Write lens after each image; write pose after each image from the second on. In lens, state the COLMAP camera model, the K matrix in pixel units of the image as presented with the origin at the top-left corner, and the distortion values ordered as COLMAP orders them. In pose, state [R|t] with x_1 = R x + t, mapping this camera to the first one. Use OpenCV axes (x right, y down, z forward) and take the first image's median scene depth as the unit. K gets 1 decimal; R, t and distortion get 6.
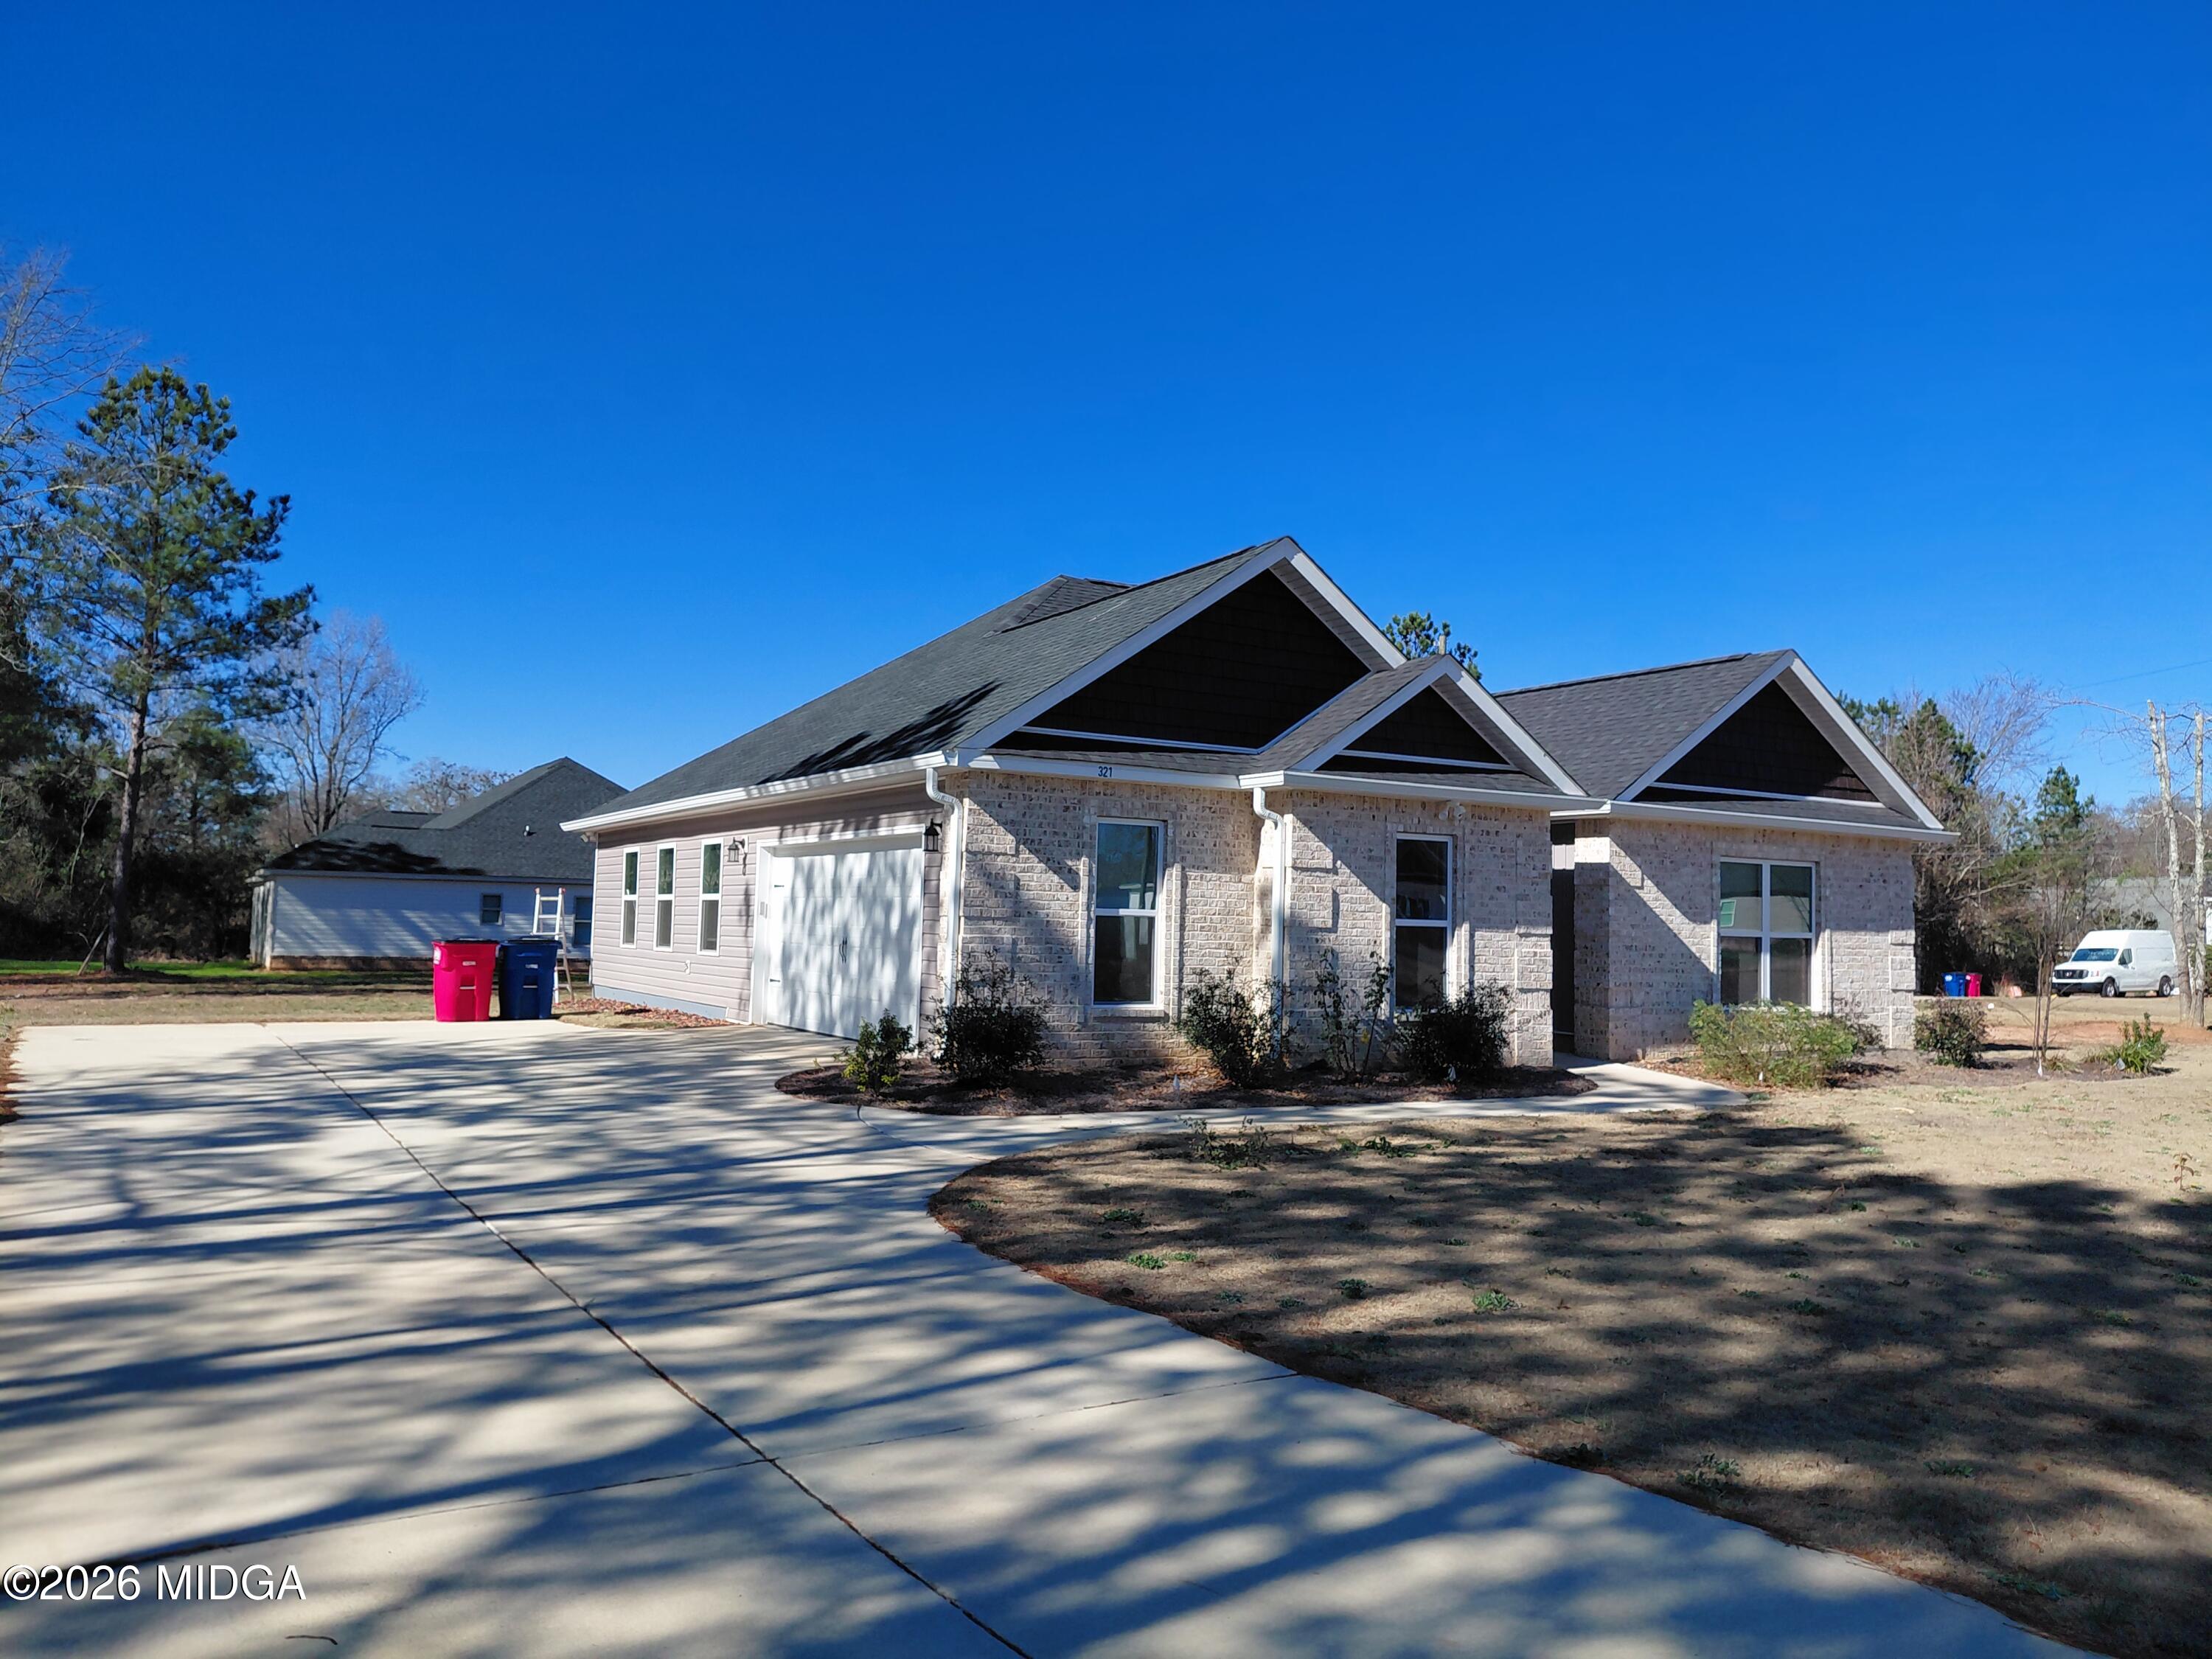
lens RADIAL K [[1620.6, 0, 1106.0], [0, 1620.6, 829.5], [0, 0, 1]] dist [0.220611, -0.501534]
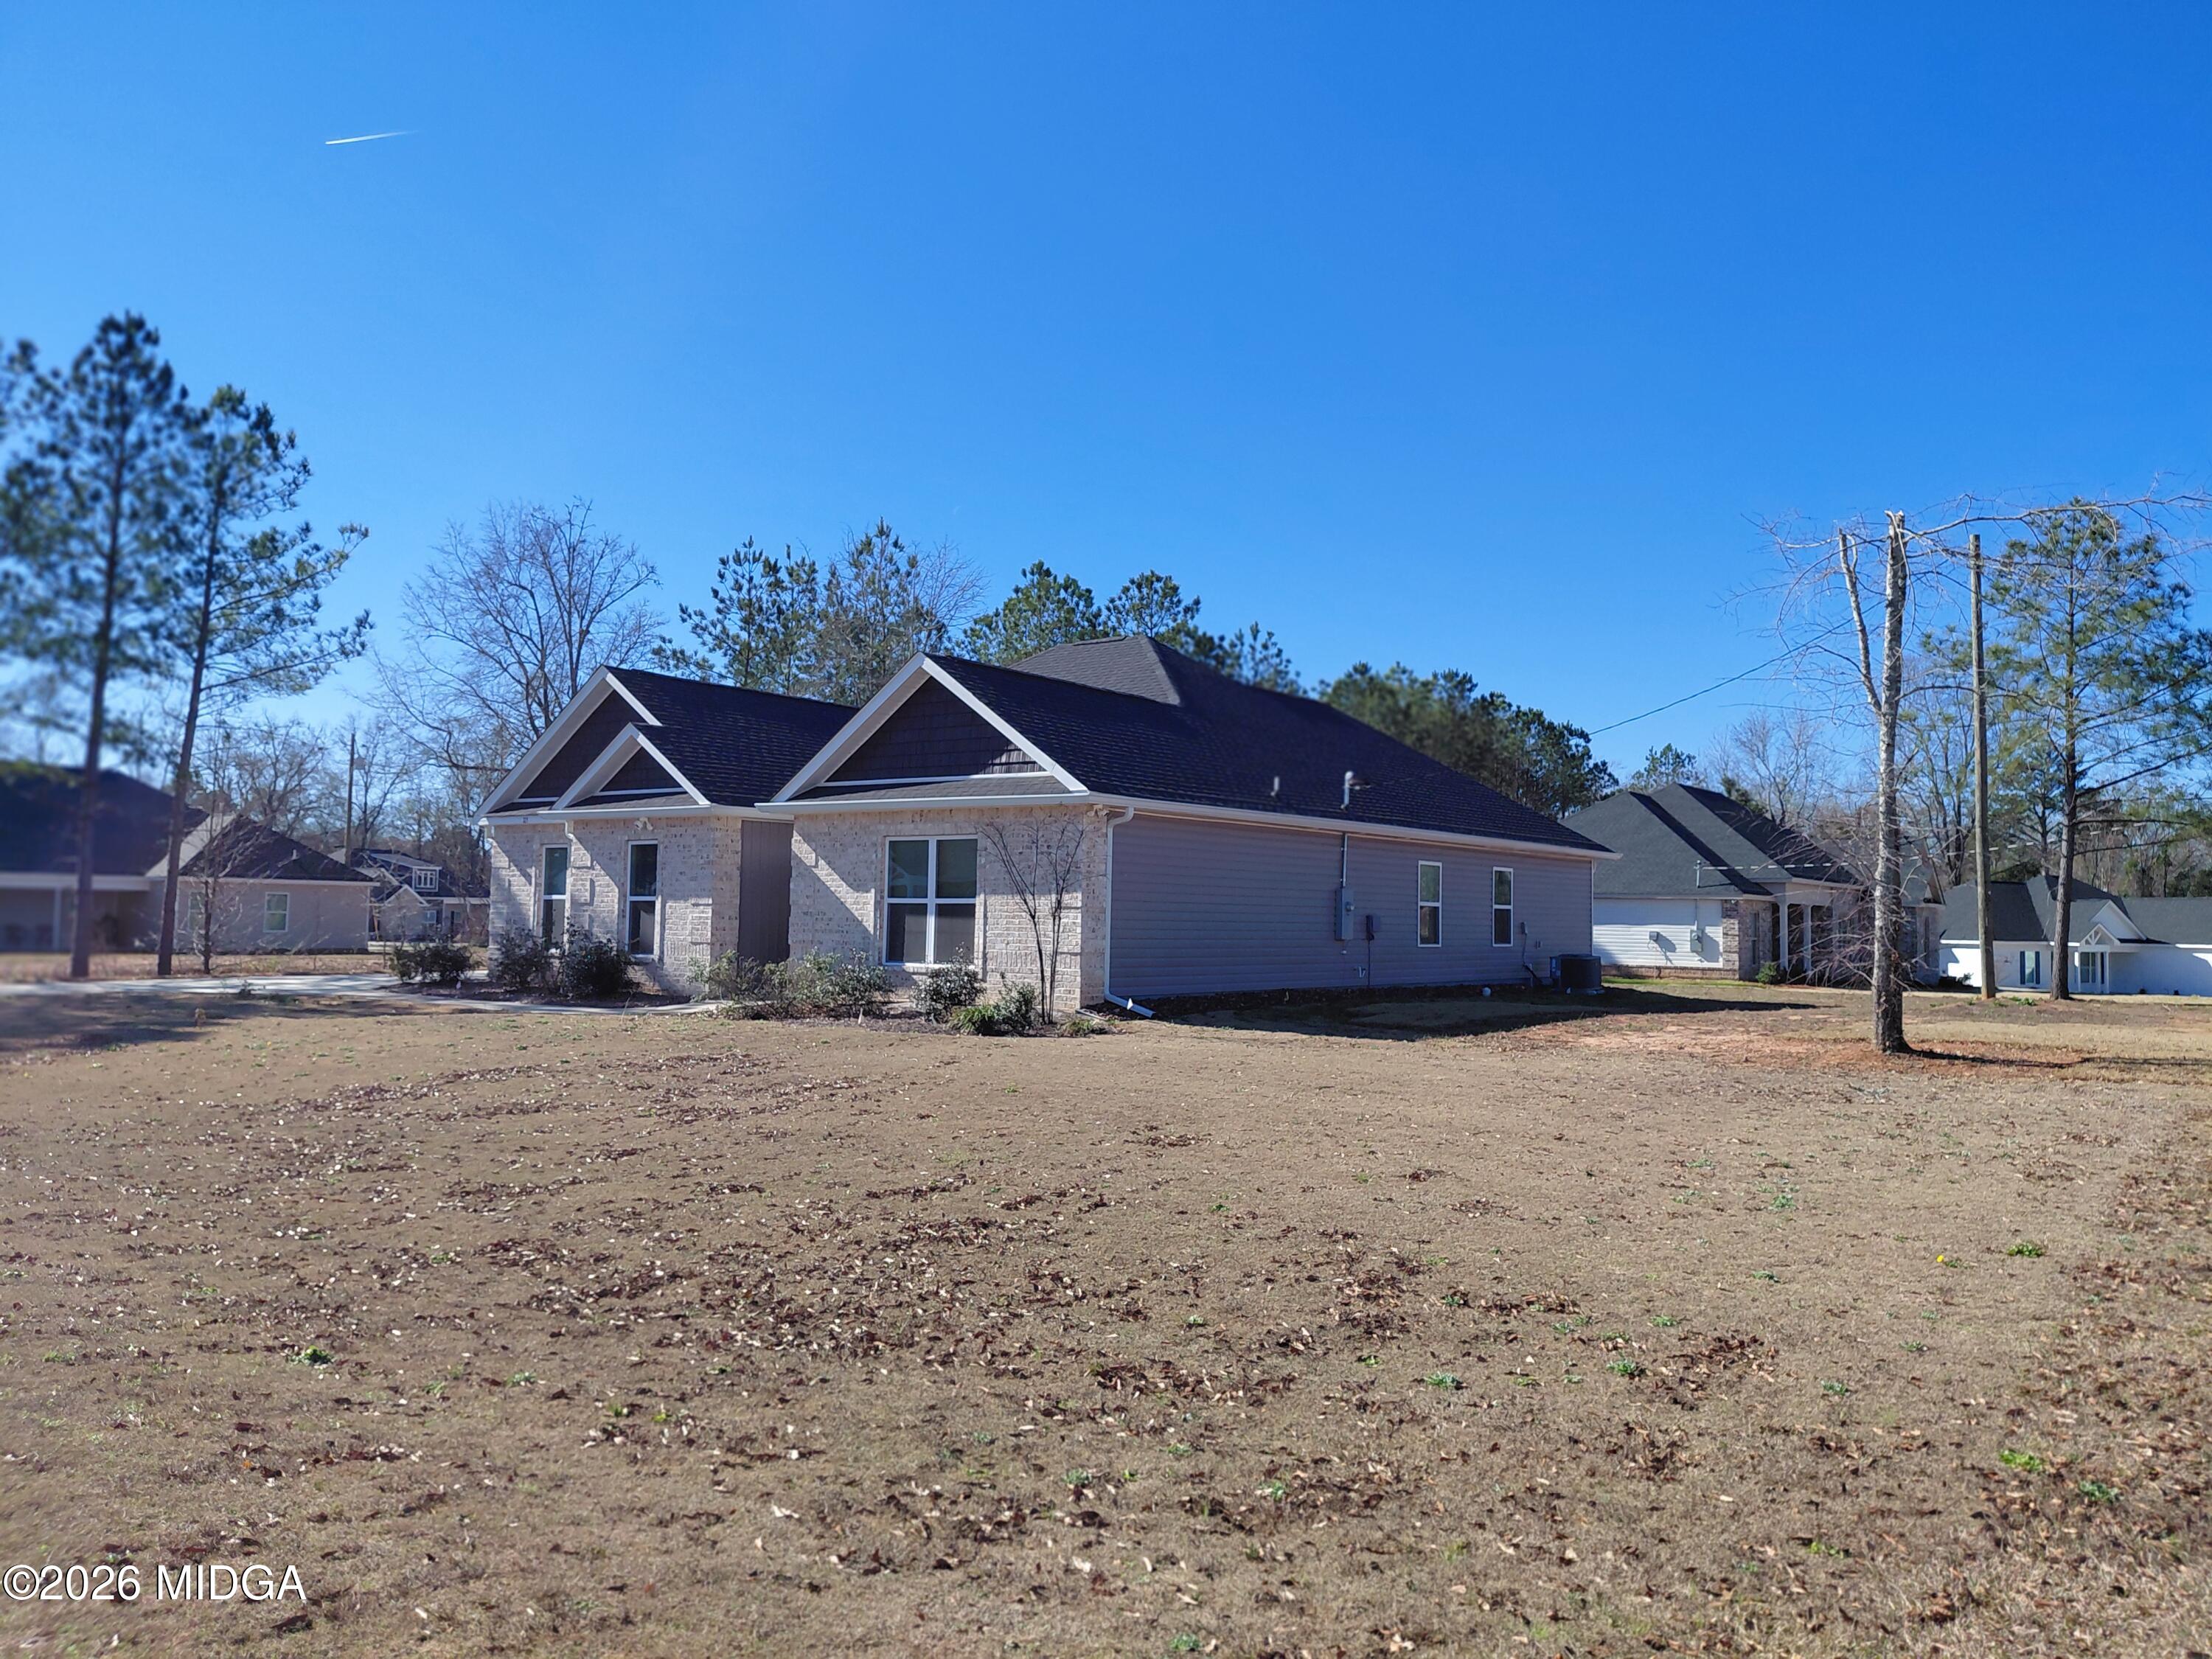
lens RADIAL K [[1620.6, 0, 1106.0], [0, 1620.6, 829.5], [0, 0, 1]] dist [0.220611, -0.501534]
pose [[0.376439, -0.066953, -0.924019, 1.794817], [0.047080, 0.997479, -0.053096, 0.095913], [0.925244, -0.023516, 0.378642, 0.826601]]
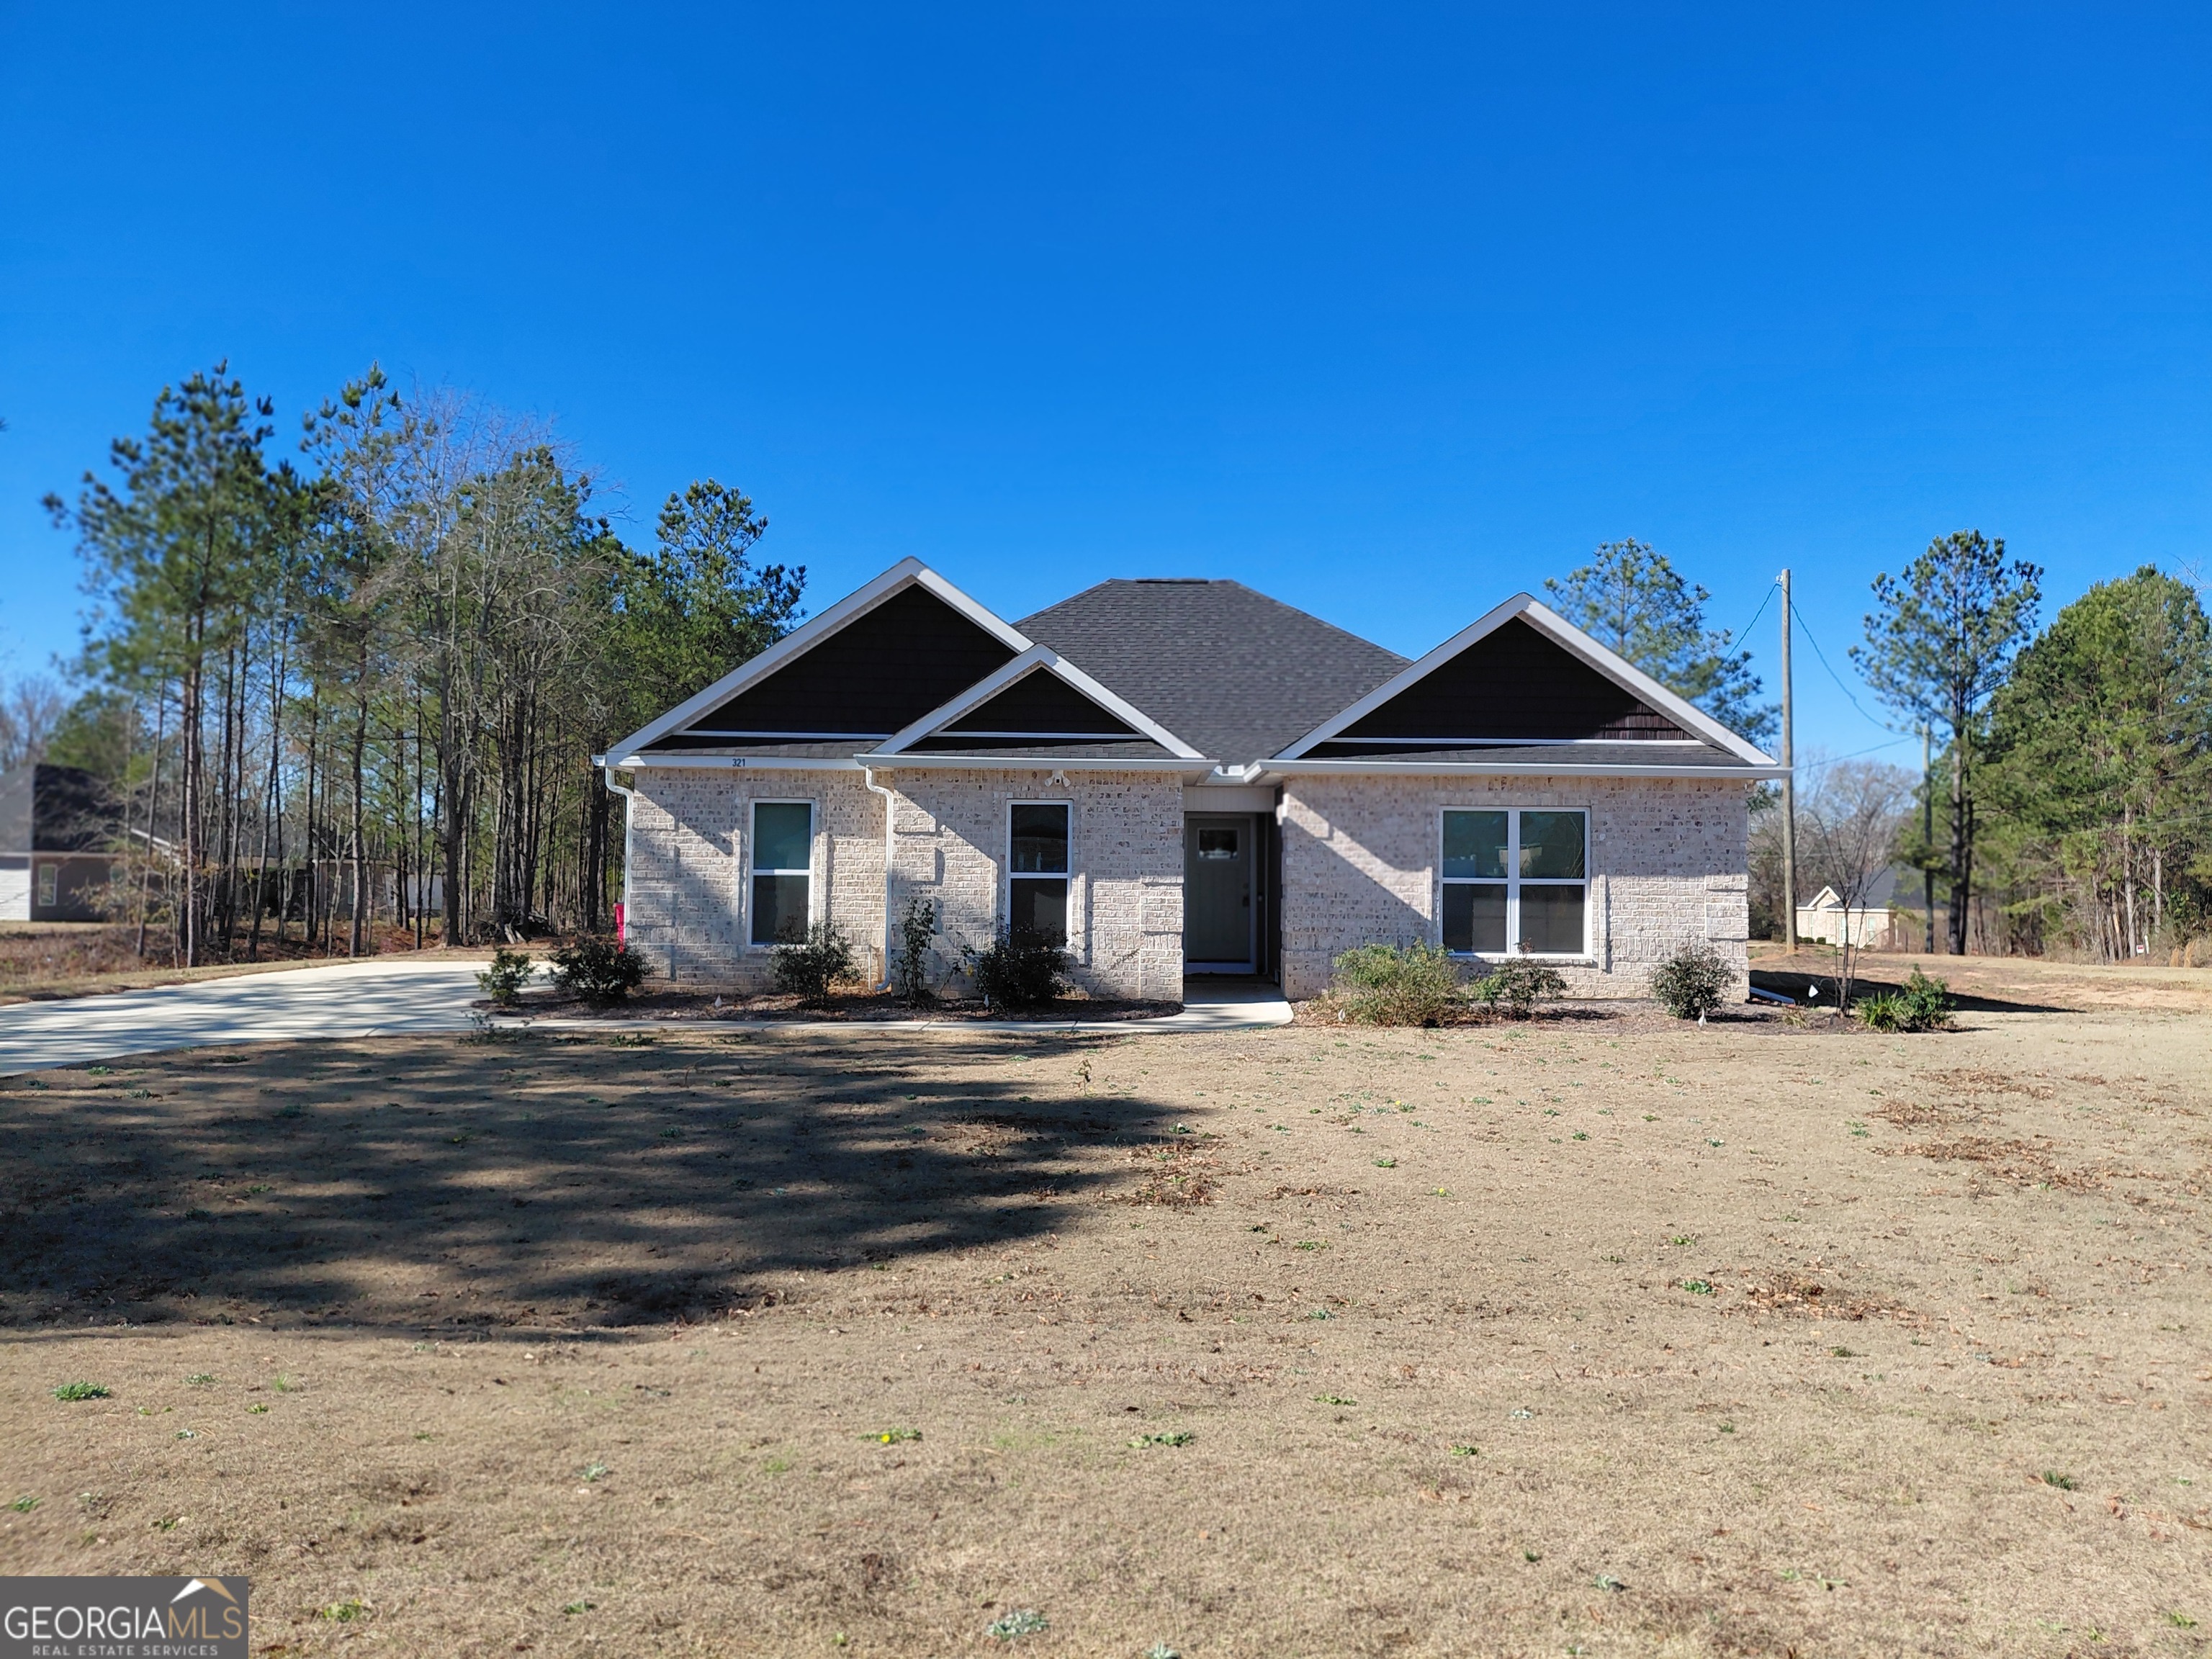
lens RADIAL K [[1620.6, 0, 1106.0], [0, 1620.6, 829.5], [0, 0, 1]] dist [0.220611, -0.501534]
pose [[0.865062, -0.034491, -0.500478, 0.822208], [0.040835, 0.999164, 0.001724, 0.024515], [0.500000, -0.021928, 0.865747, 0.022008]]
